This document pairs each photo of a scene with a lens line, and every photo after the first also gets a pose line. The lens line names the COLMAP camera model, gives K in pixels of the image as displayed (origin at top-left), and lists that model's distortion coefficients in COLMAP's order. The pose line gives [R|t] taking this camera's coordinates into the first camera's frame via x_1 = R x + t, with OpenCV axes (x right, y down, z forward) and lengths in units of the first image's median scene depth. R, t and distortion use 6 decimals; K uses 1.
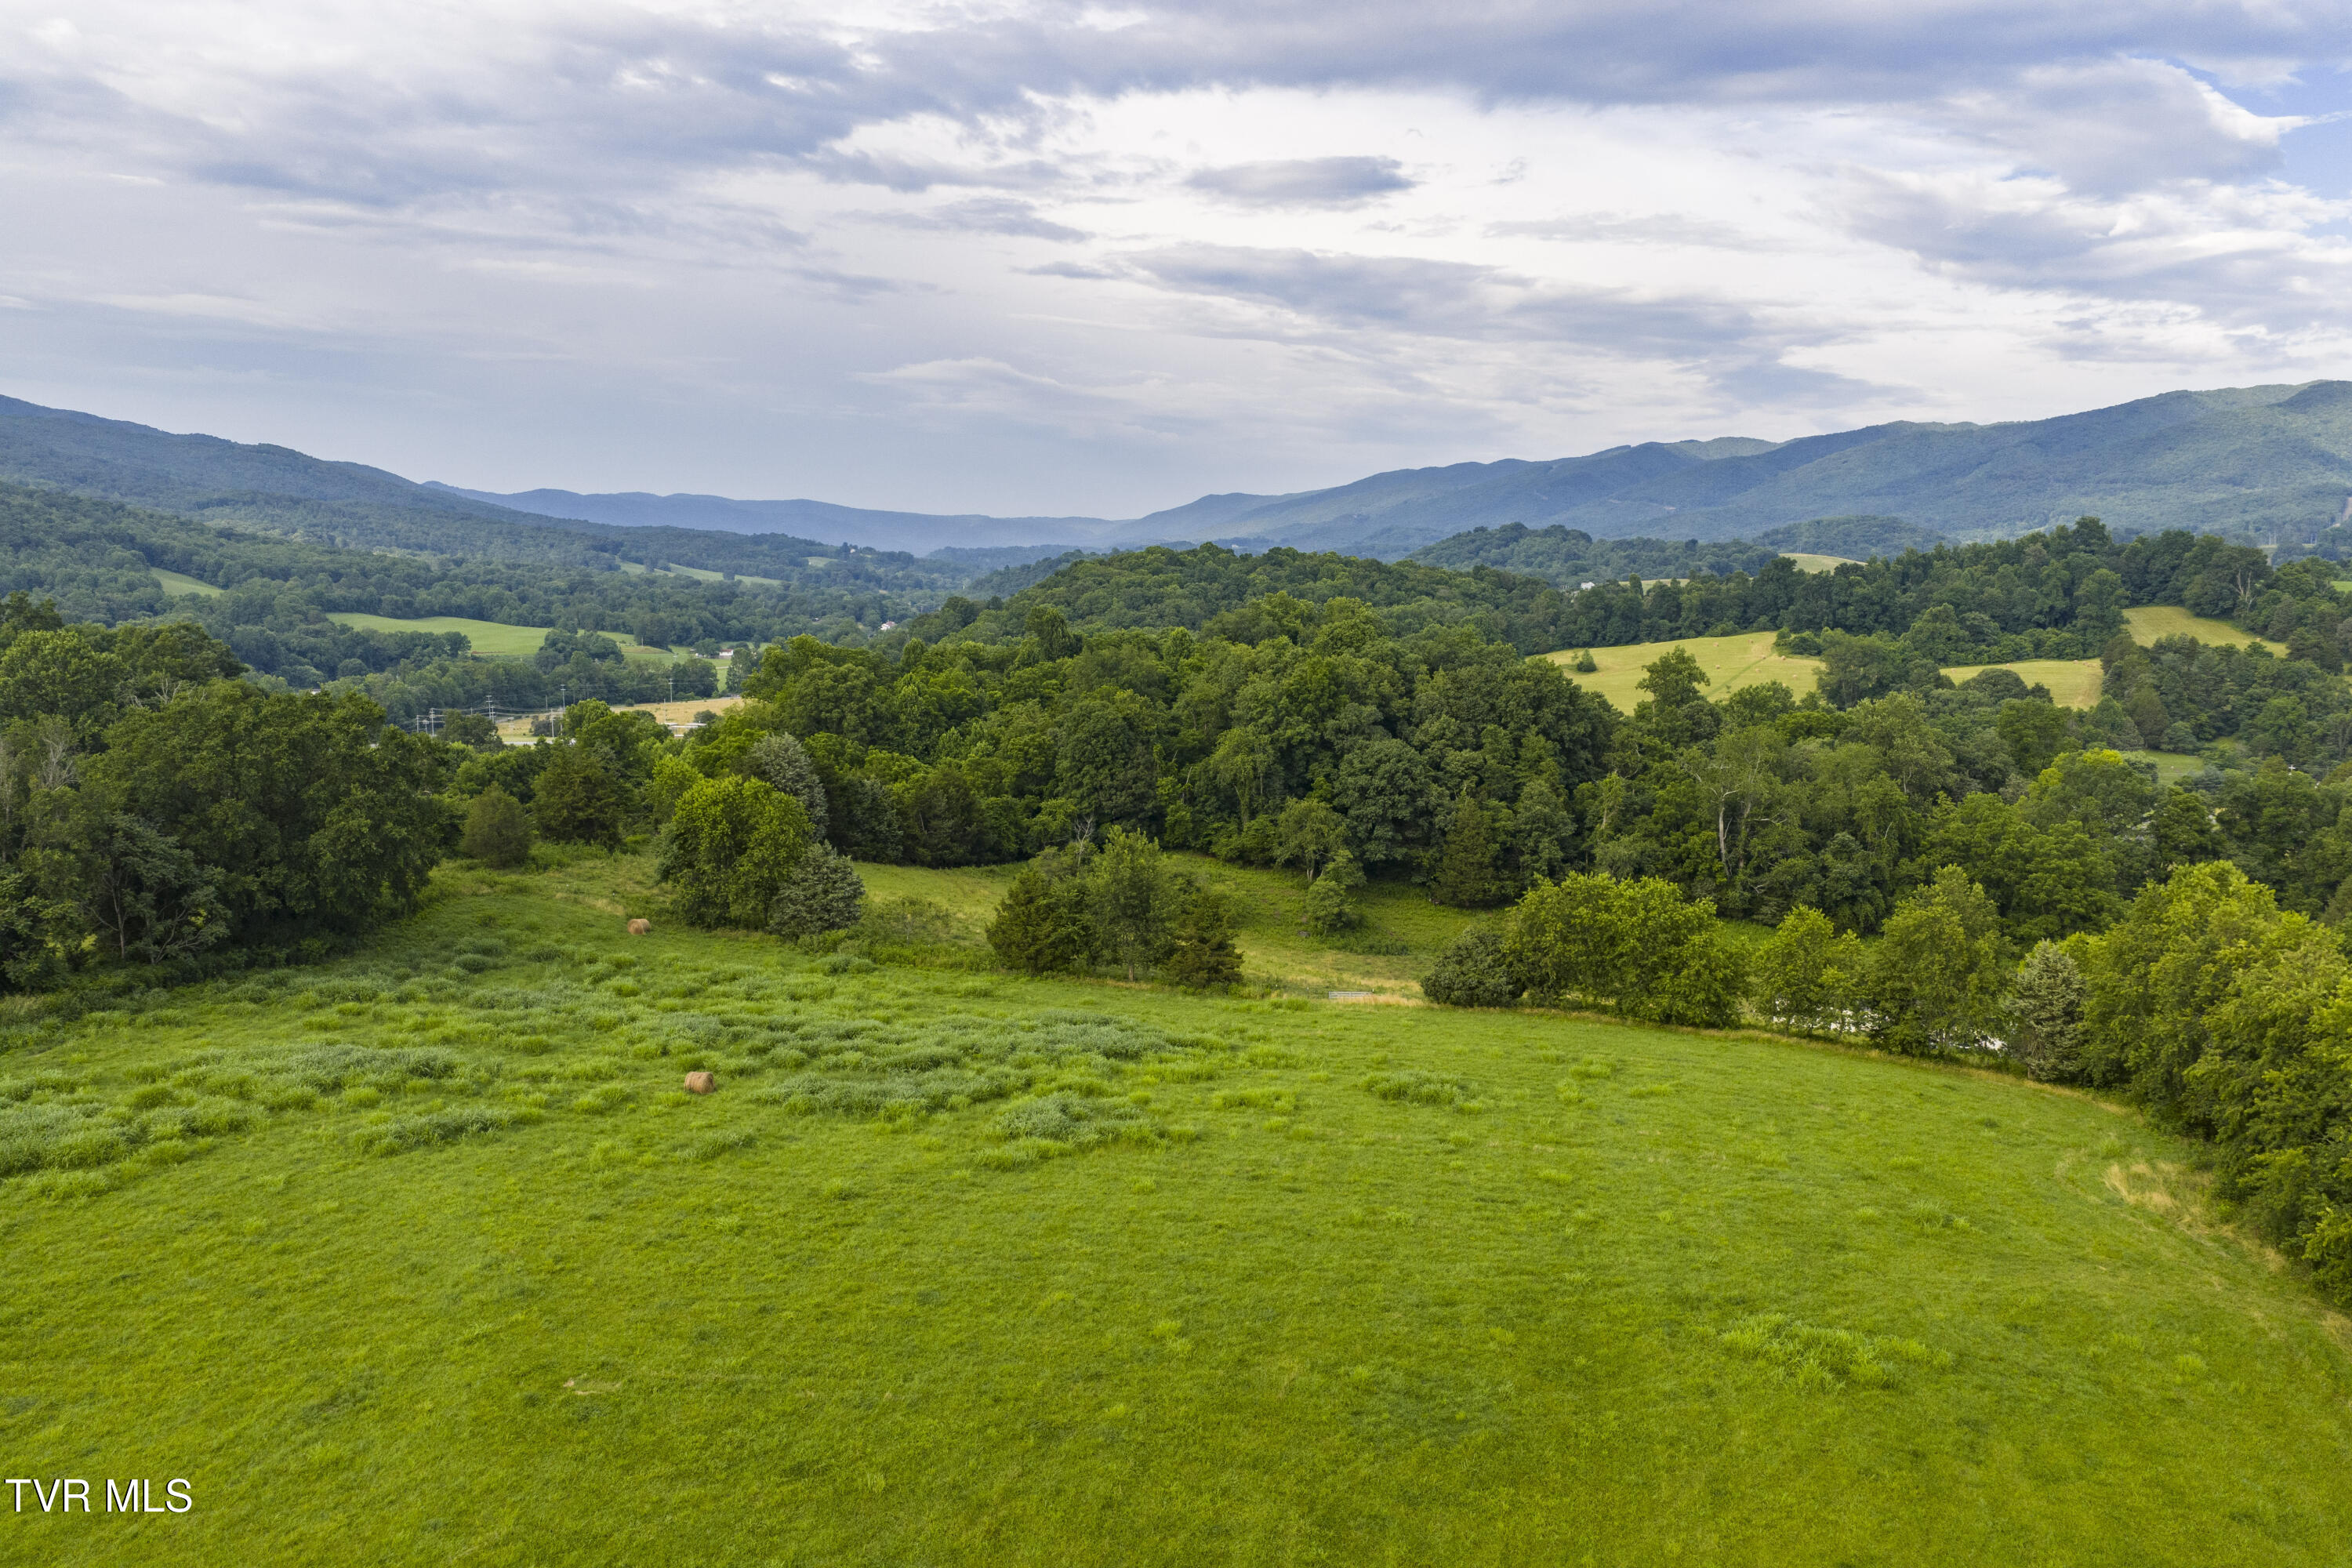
lens RADIAL K [[1944.4, 0, 1182.8], [0, 1944.4, 790.5], [0, 0, 1]] dist [0.014590, -0.023479]
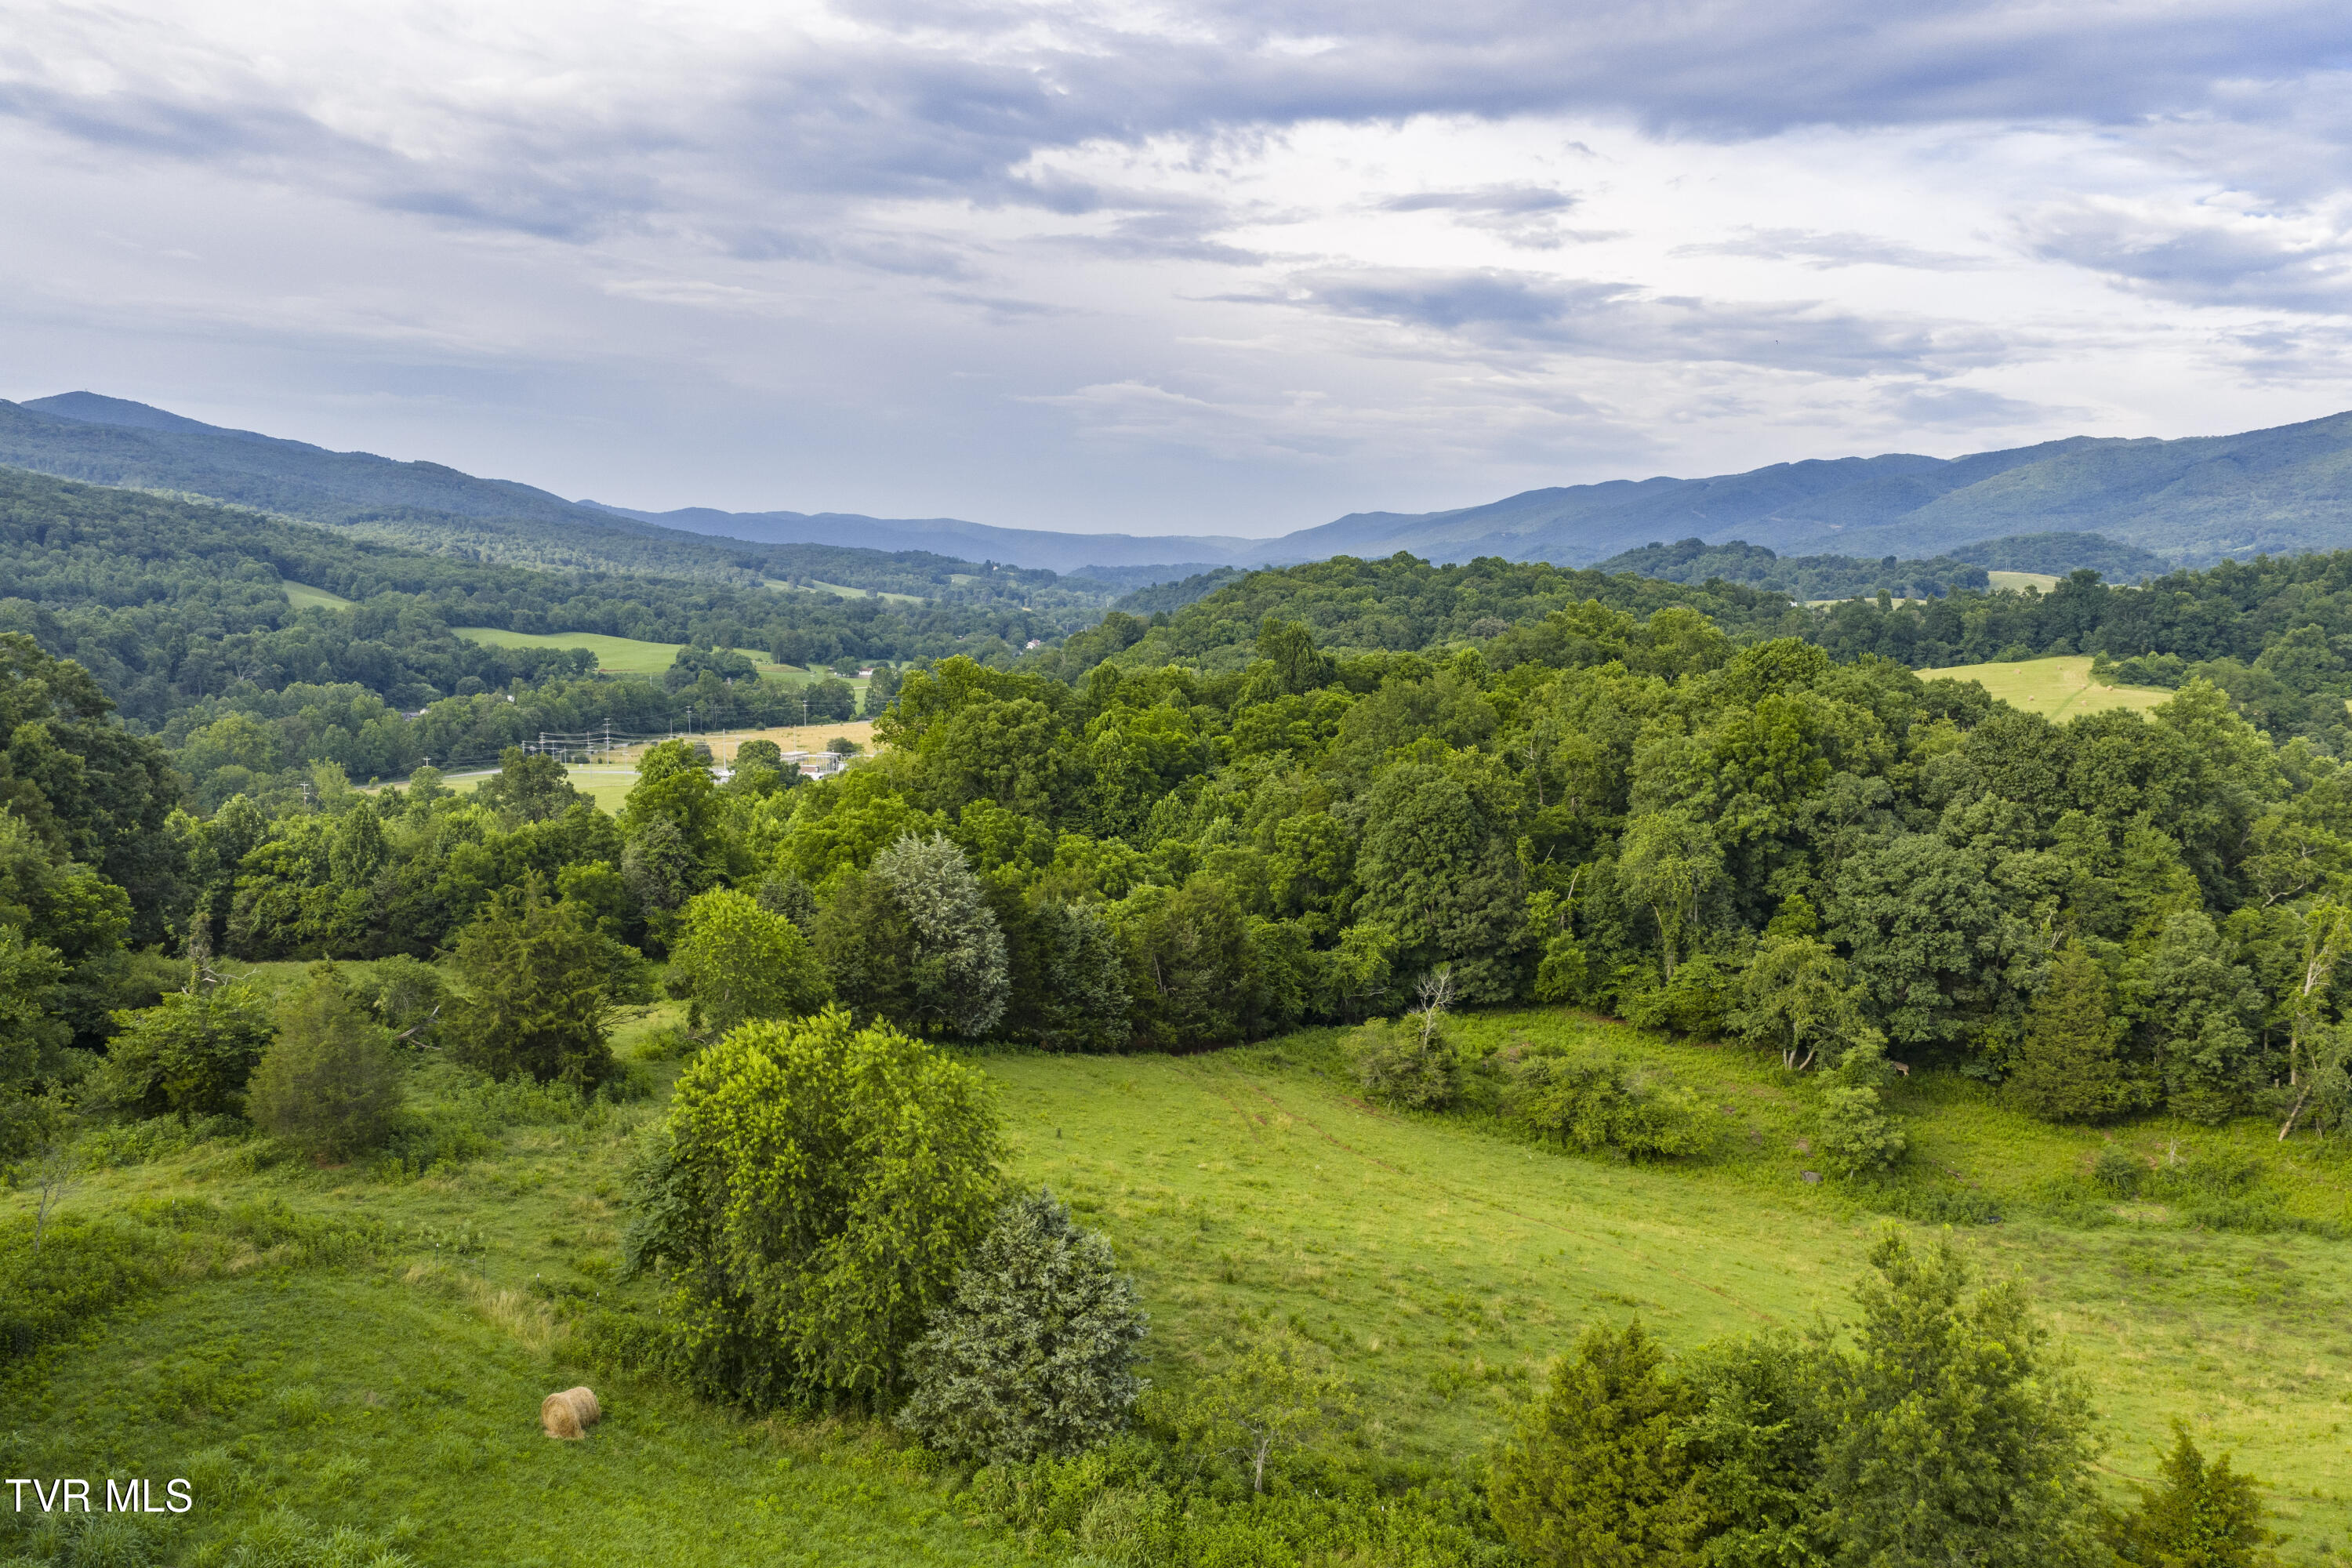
lens RADIAL K [[1944.4, 0, 1181.5], [0, 1944.4, 777.6], [0, 0, 1]] dist [0.014590, -0.023479]
pose [[0.997475, 0.010023, -0.070308, -0.024219], [-0.011182, 0.999808, -0.016119, -0.009583], [0.070133, 0.016865, 0.997395, 0.114026]]
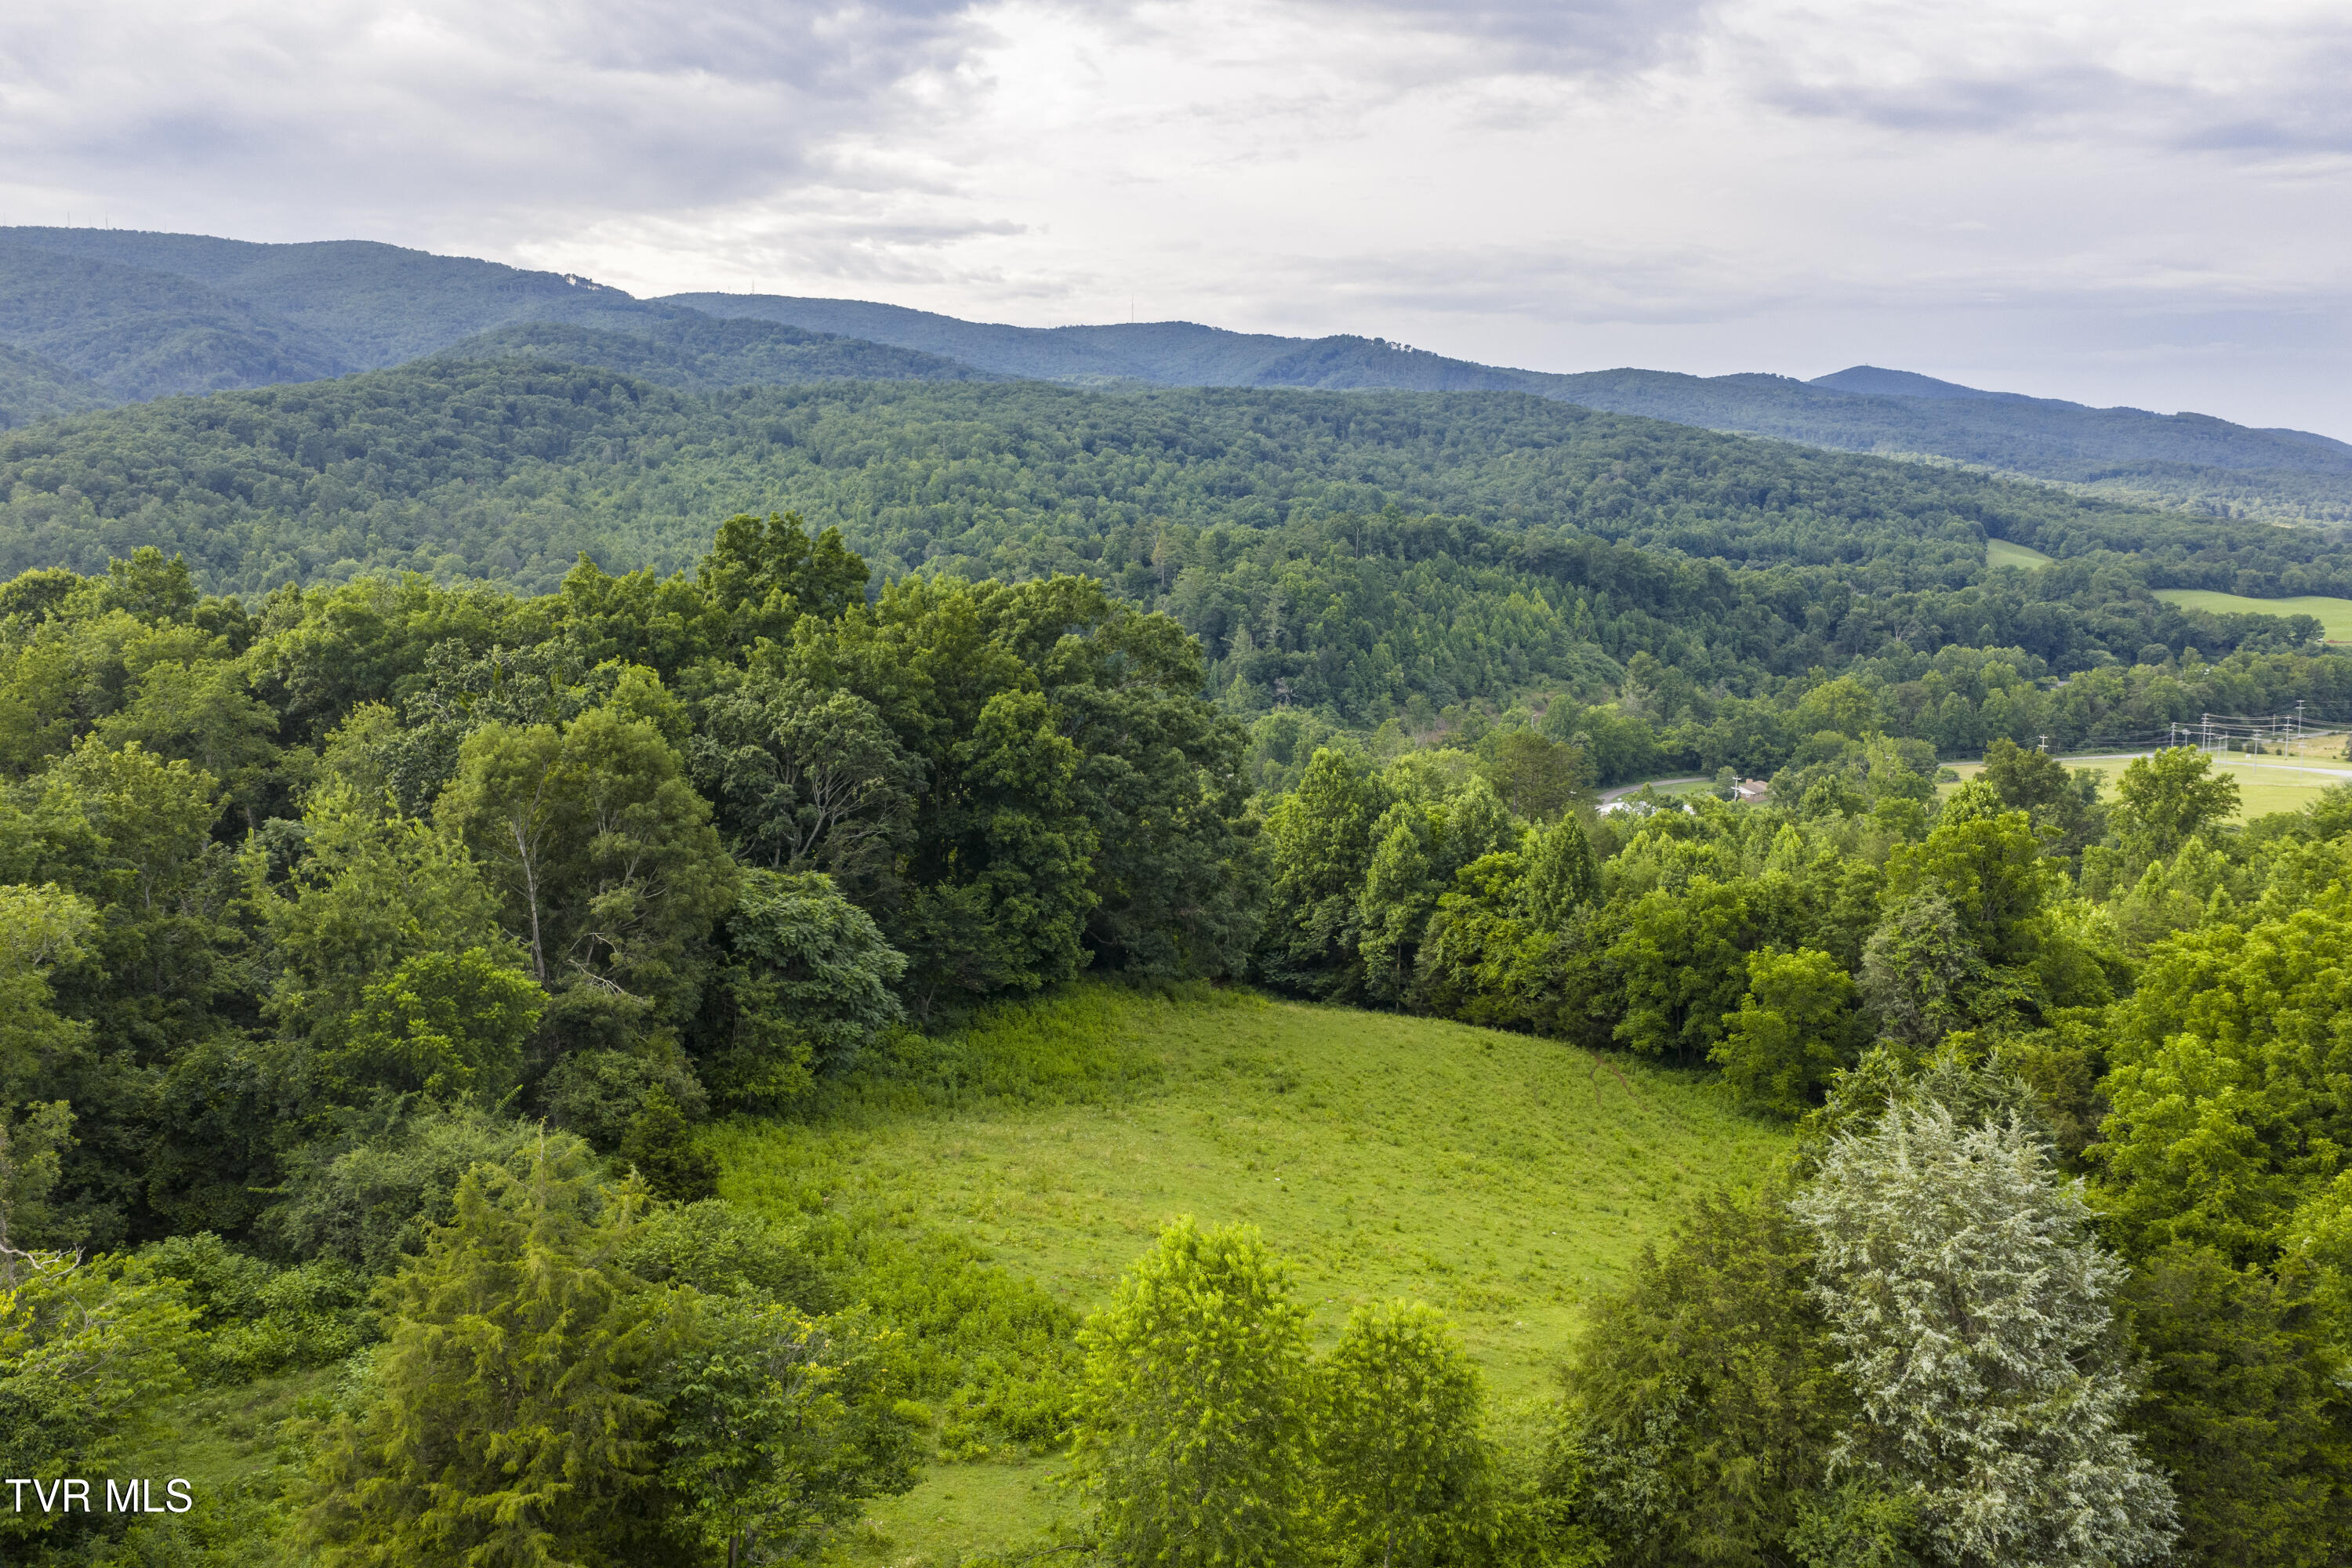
lens RADIAL K [[1944.4, 0, 1179.2], [0, 1944.4, 766.3], [0, 0, 1]] dist [0.014590, -0.023479]
pose [[0.607829, 0.085890, -0.789409, -0.025107], [-0.086850, 0.995360, 0.041426, -0.017512], [0.789304, 0.043380, 0.612468, 0.207479]]
